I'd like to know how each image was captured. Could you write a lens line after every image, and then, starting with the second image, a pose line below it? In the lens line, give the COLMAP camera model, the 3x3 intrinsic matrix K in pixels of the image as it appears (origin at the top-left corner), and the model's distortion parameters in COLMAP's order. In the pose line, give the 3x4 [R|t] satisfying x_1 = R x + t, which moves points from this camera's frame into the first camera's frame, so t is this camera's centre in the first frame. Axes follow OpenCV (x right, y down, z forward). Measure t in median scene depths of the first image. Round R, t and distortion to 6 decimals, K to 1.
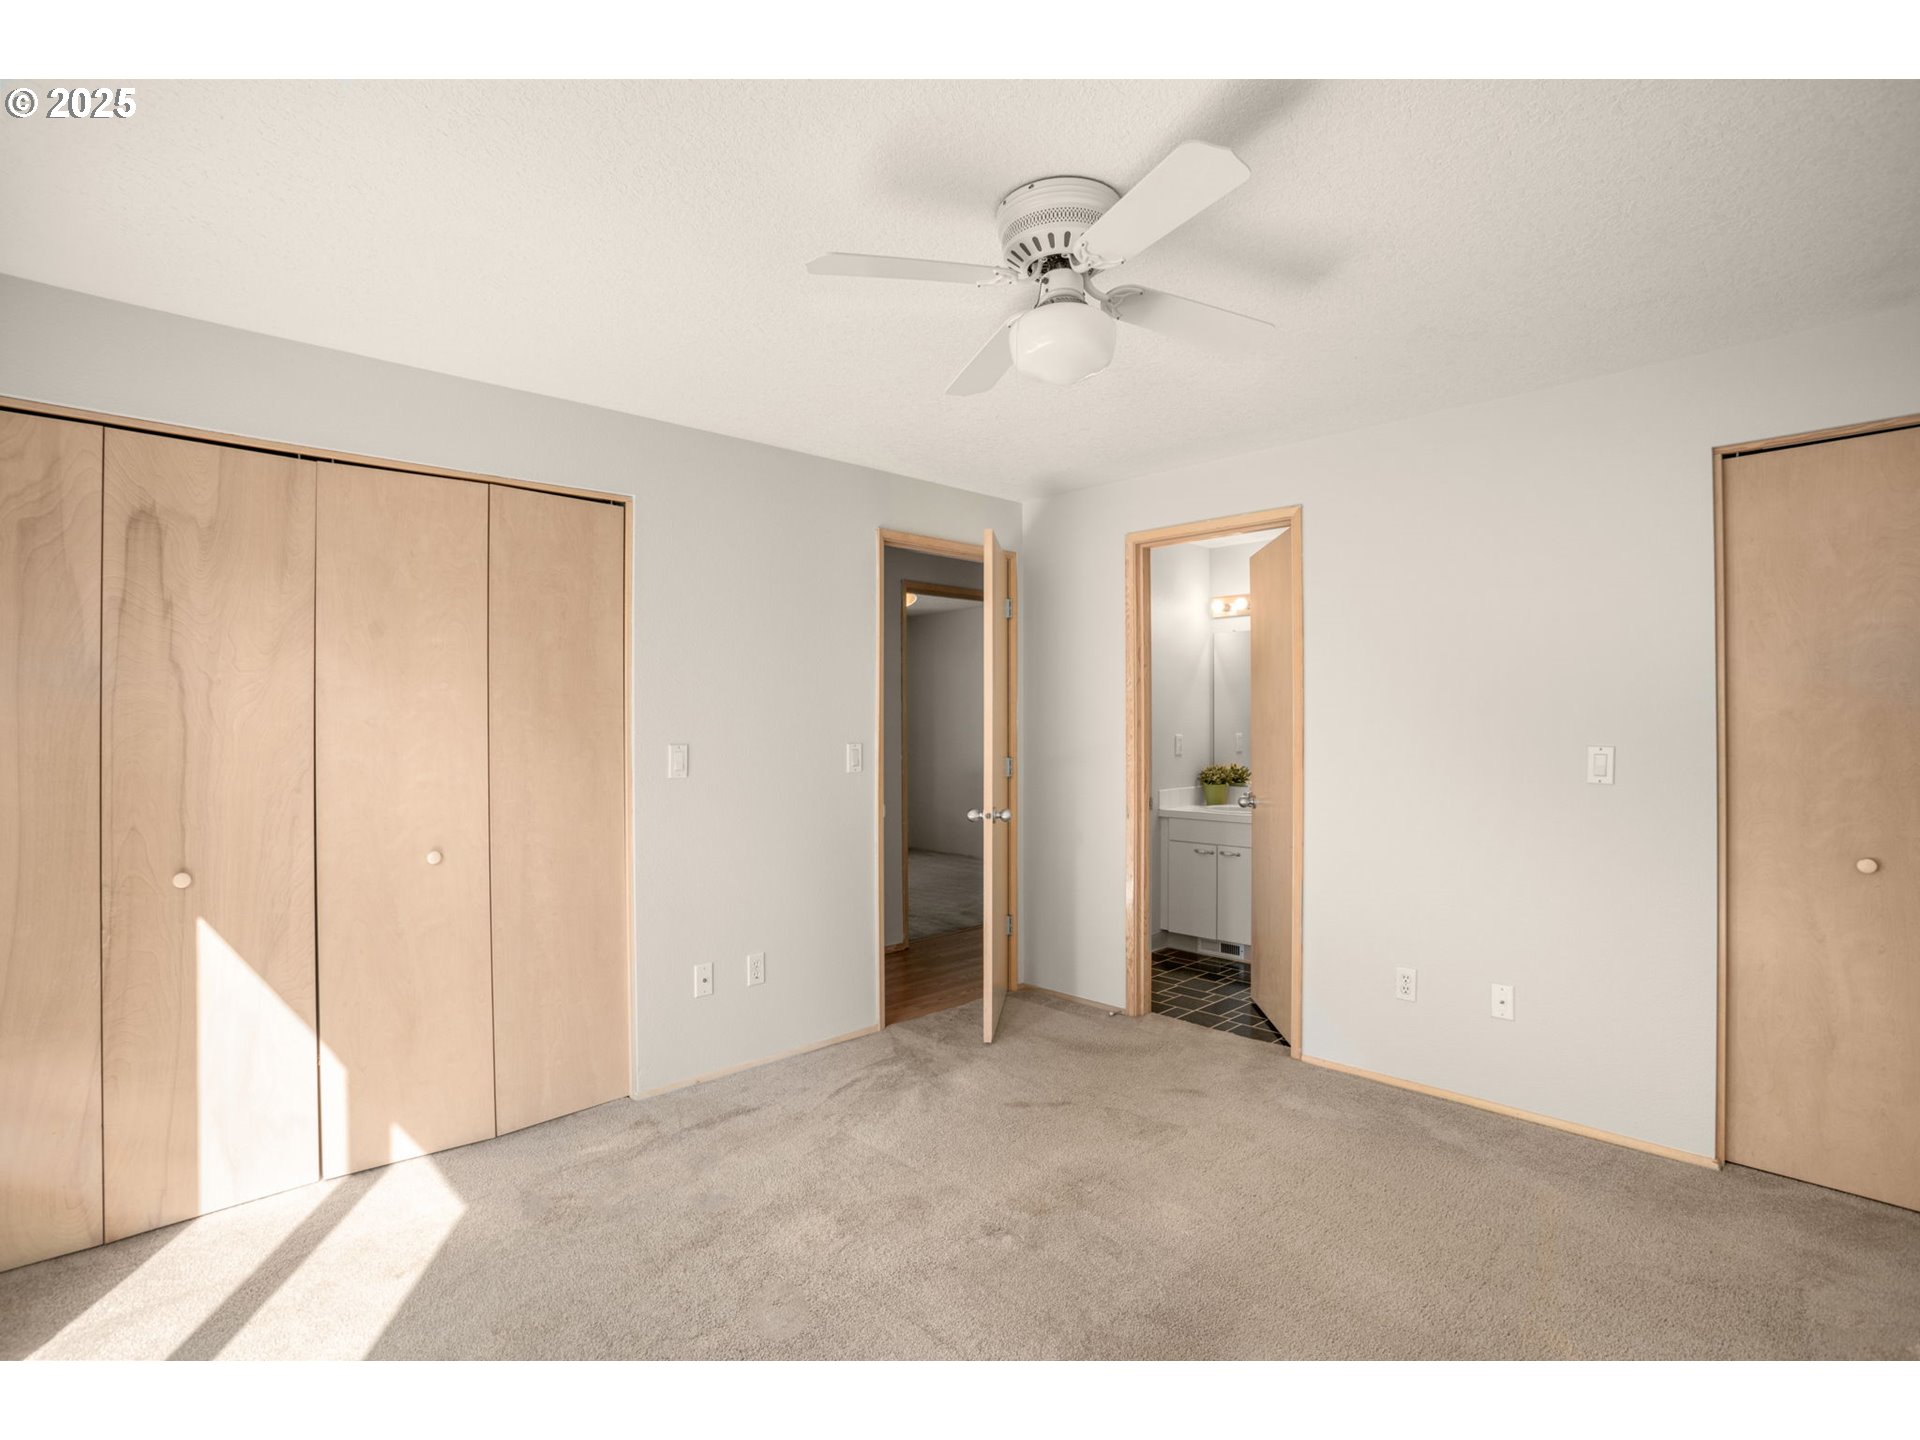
lens RADIAL K [[931.9, 0, 960.0], [0, 931.9, 720.0], [0, 0, 1]] dist [-0.046485, 0.001283]
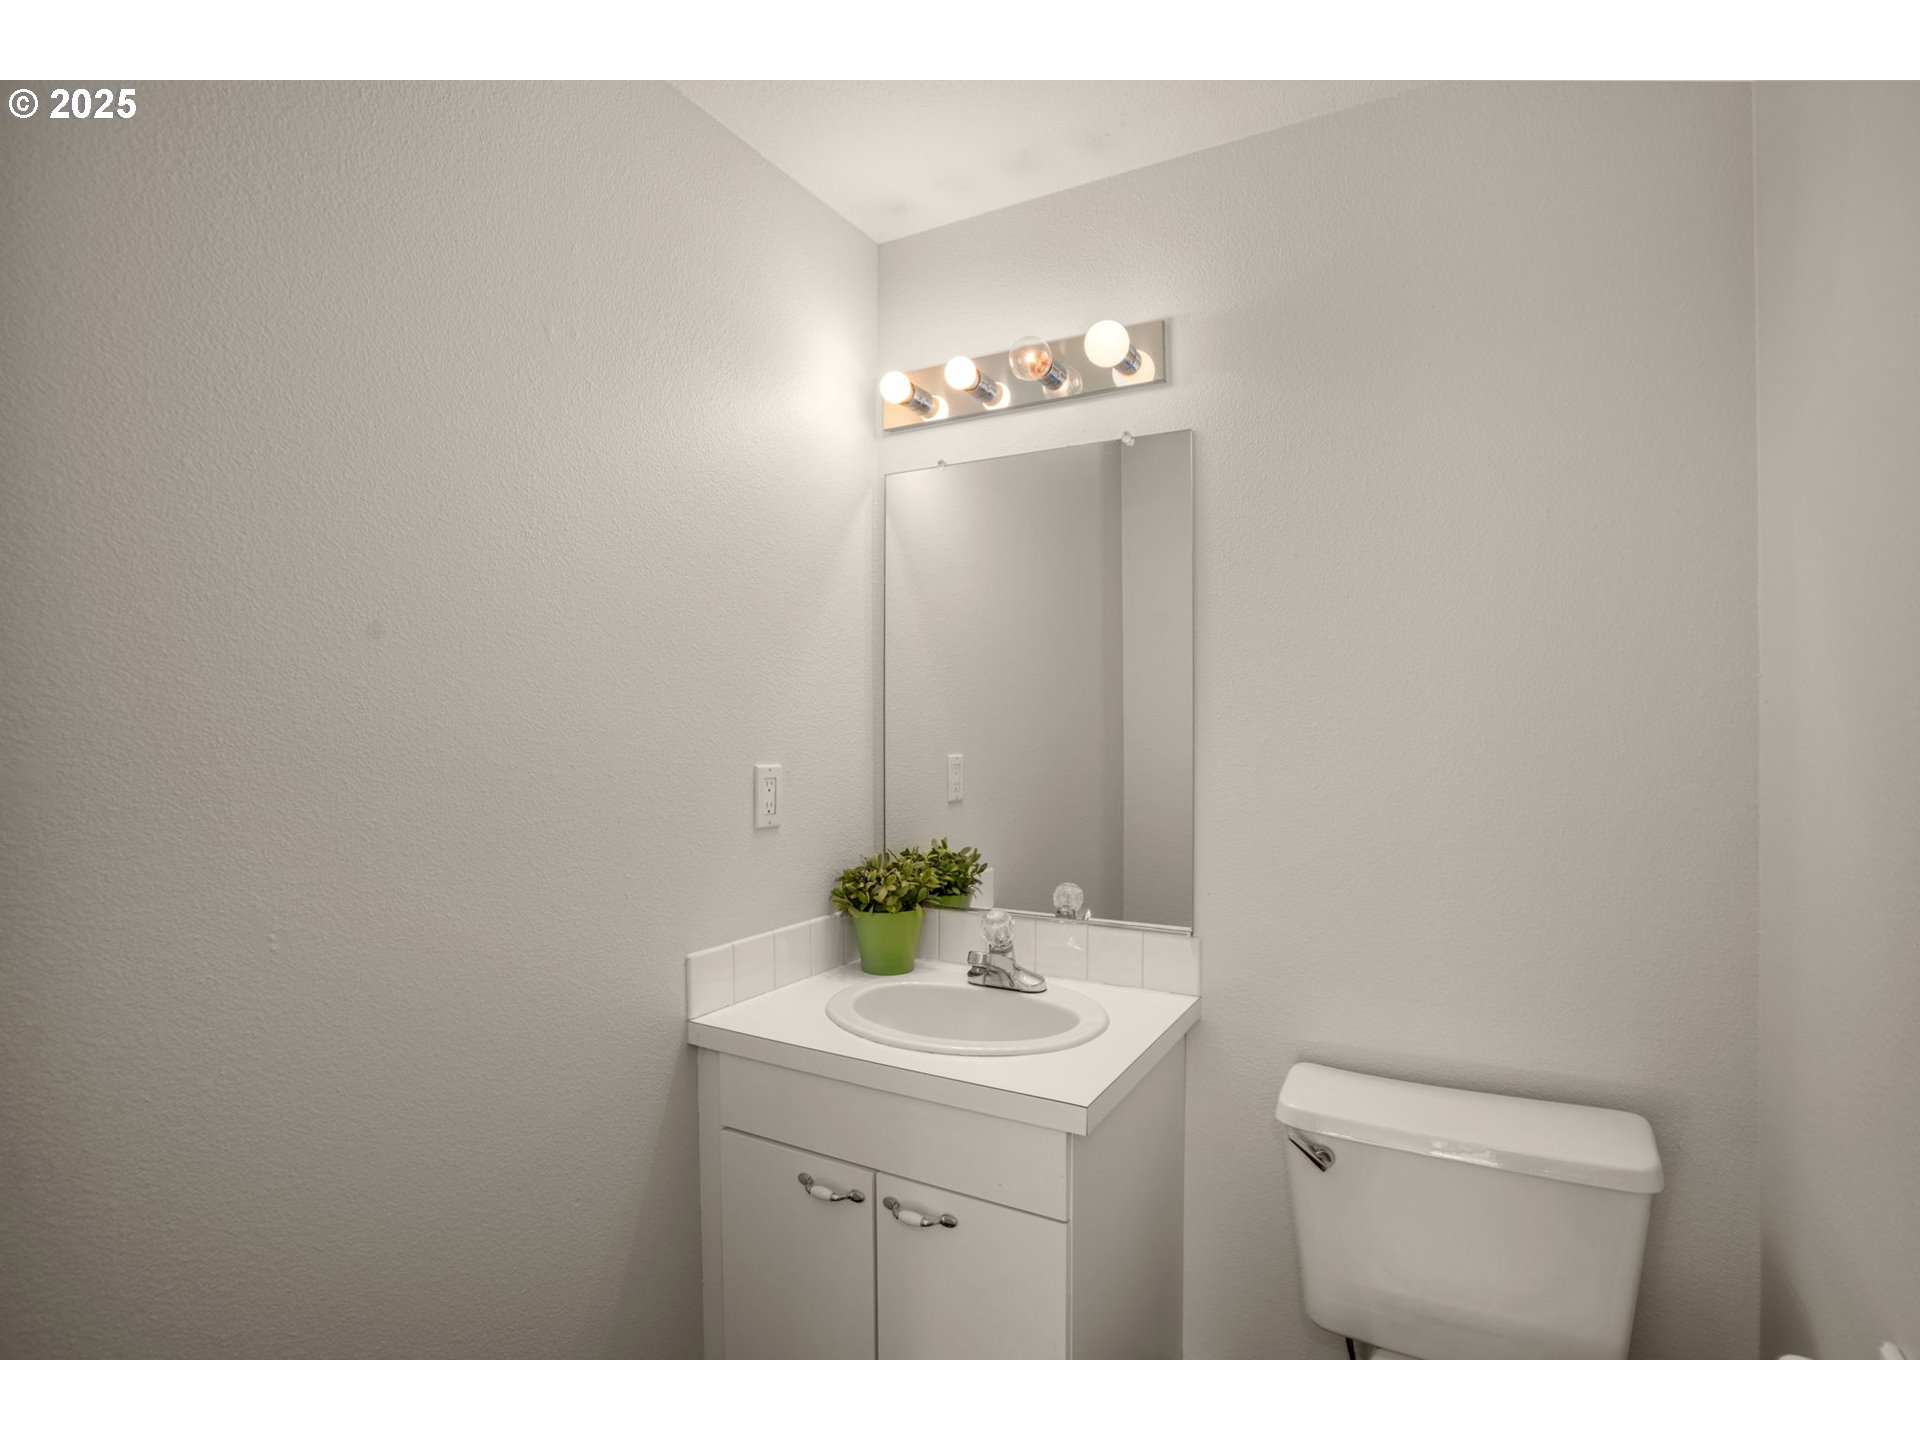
lens RADIAL K [[931.9, 0, 960.0], [0, 931.9, 720.0], [0, 0, 1]] dist [-0.046485, 0.001283]
pose [[0.955792, 0.010386, 0.293861, 0.201993], [-0.000836, 0.999468, -0.032607, 0.011131], [-0.294043, 0.030920, 0.955292, 0.670331]]
